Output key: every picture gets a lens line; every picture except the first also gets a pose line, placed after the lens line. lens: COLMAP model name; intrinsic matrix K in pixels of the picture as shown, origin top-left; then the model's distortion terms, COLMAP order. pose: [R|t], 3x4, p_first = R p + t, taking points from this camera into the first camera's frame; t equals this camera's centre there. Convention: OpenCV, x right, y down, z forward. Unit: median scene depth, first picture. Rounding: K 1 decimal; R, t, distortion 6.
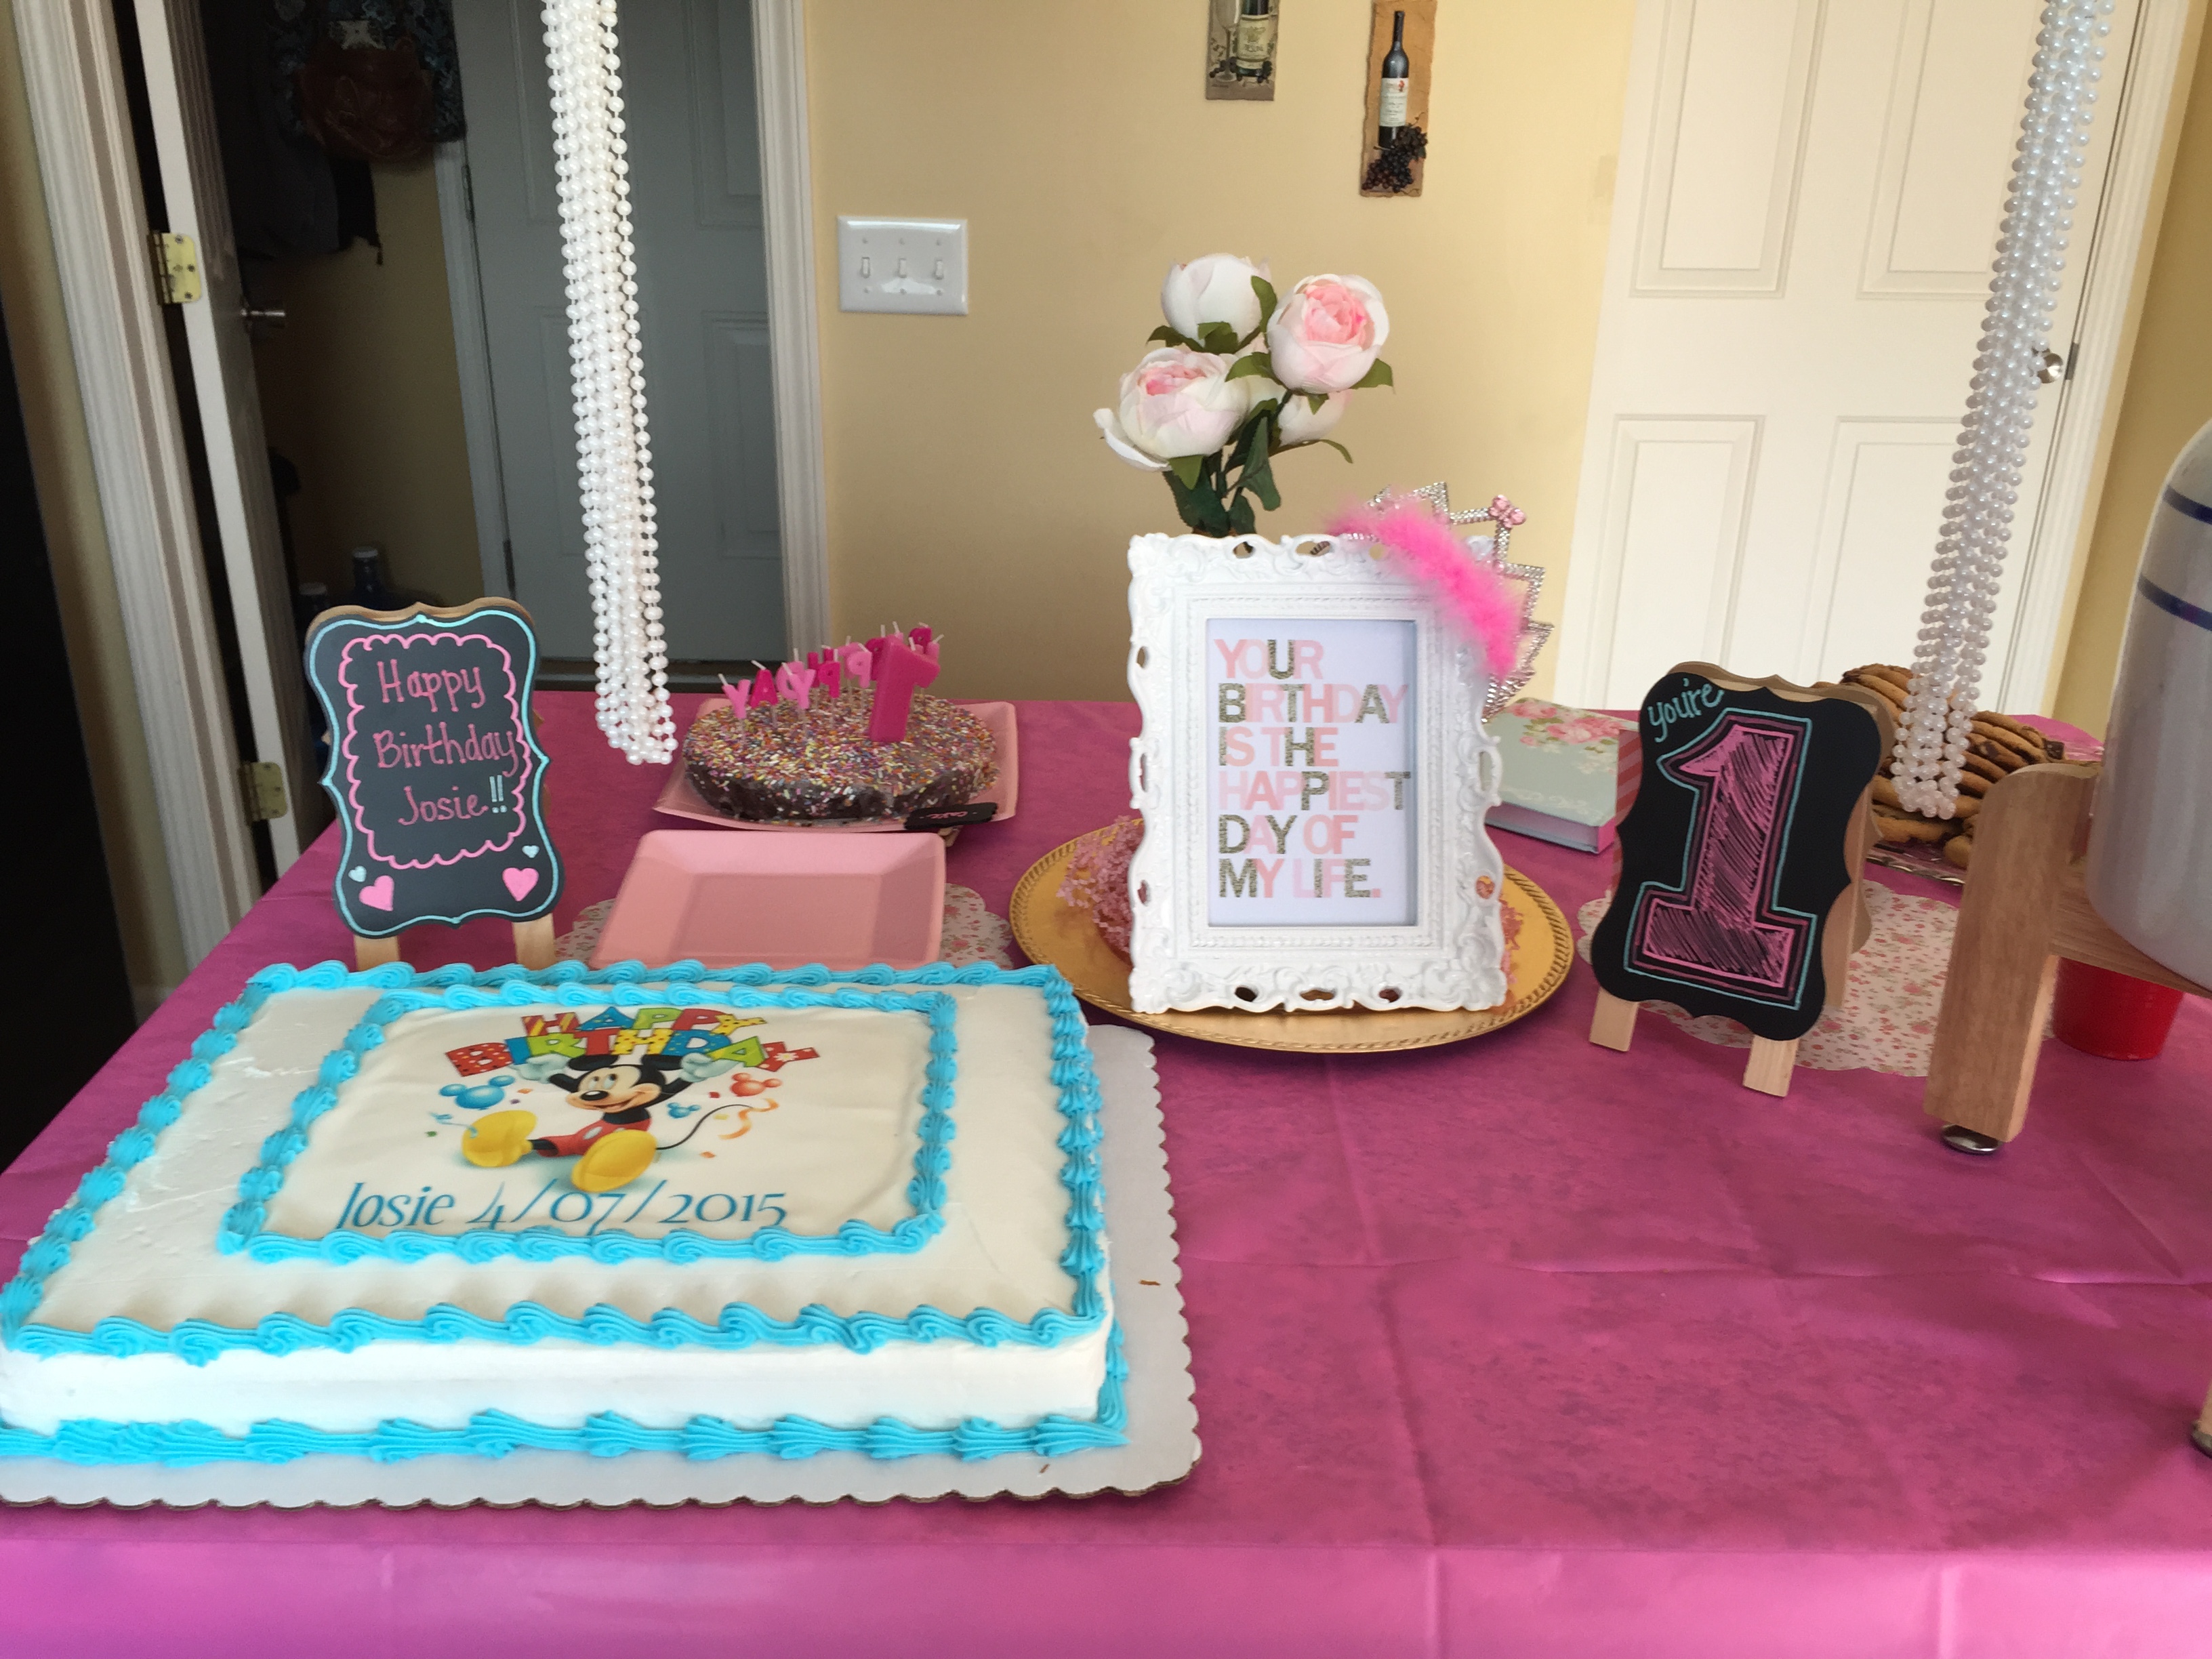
lens RADIAL K [[1898.8, 0, 1109.1], [0, 1898.8, 856.7], [0, 0, 1]] dist [0.071249, -0.123156]
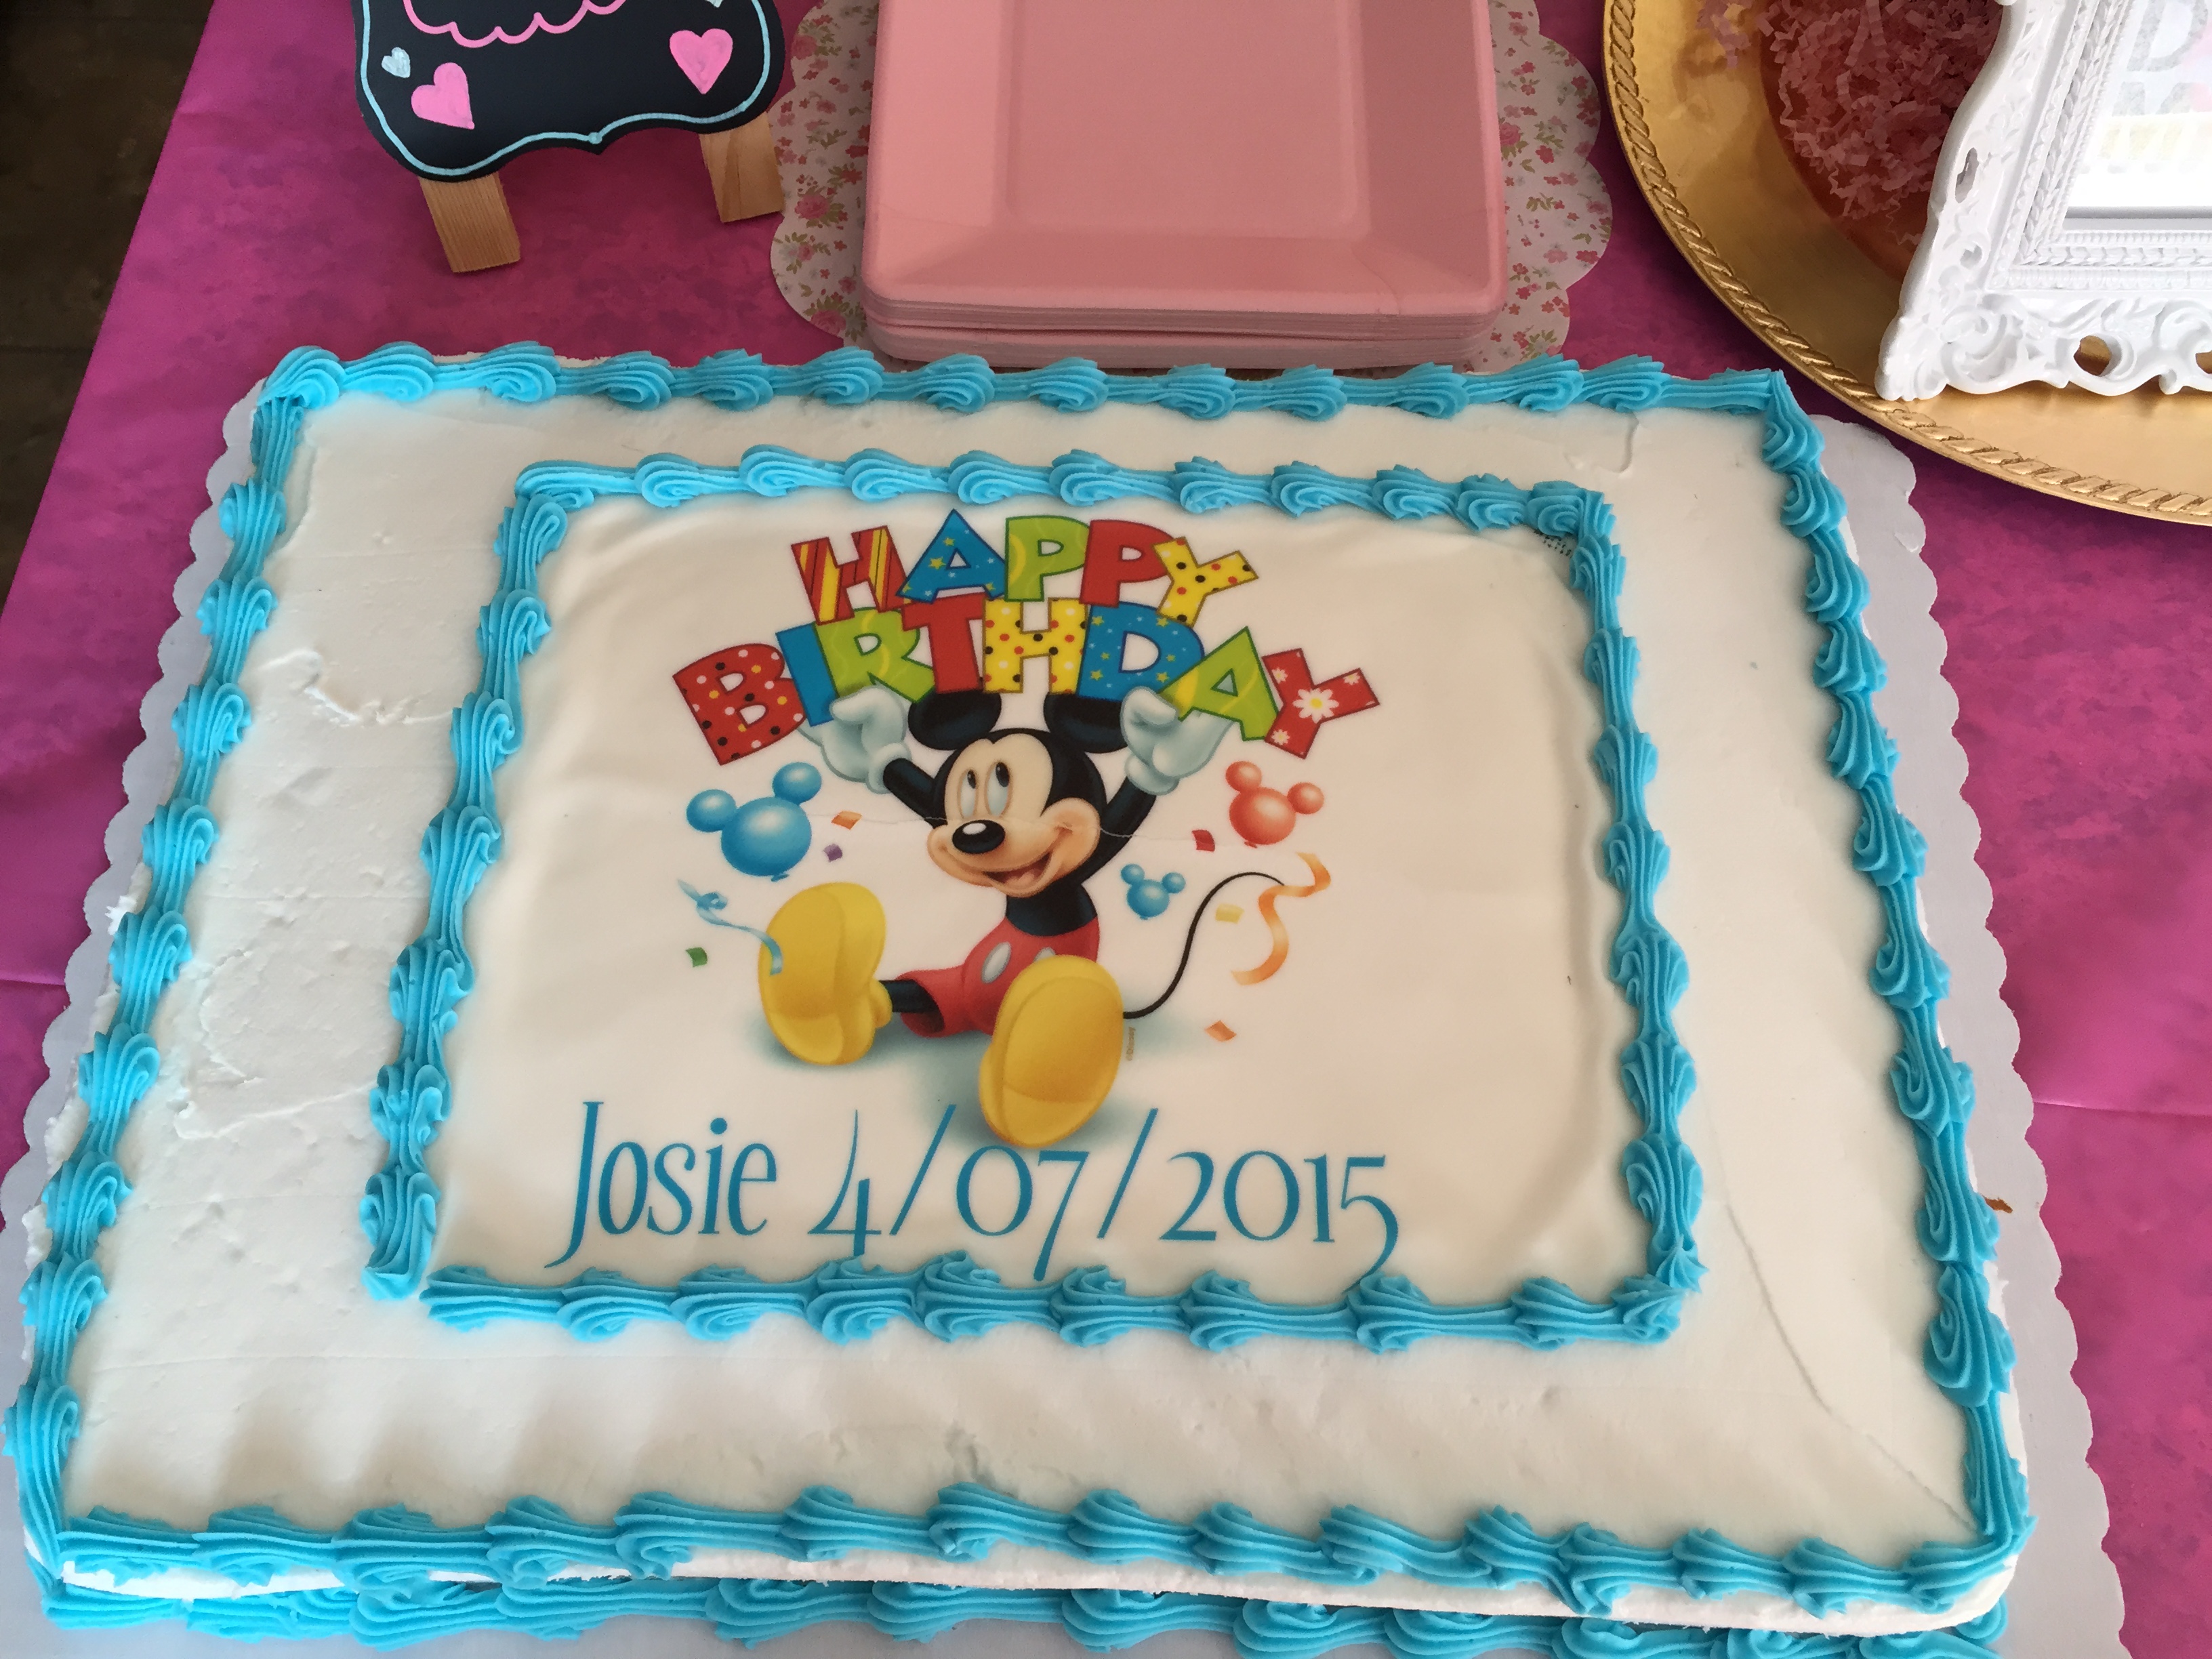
lens RADIAL K [[1898.8, 0, 1109.1], [0, 1898.8, 856.7], [0, 0, 1]] dist [0.071249, -0.123156]
pose [[0.997706, 0.049377, -0.046309, -0.206029], [-0.006161, 0.747478, 0.664258, -0.213918], [0.067414, -0.662449, 0.746067, 0.599813]]
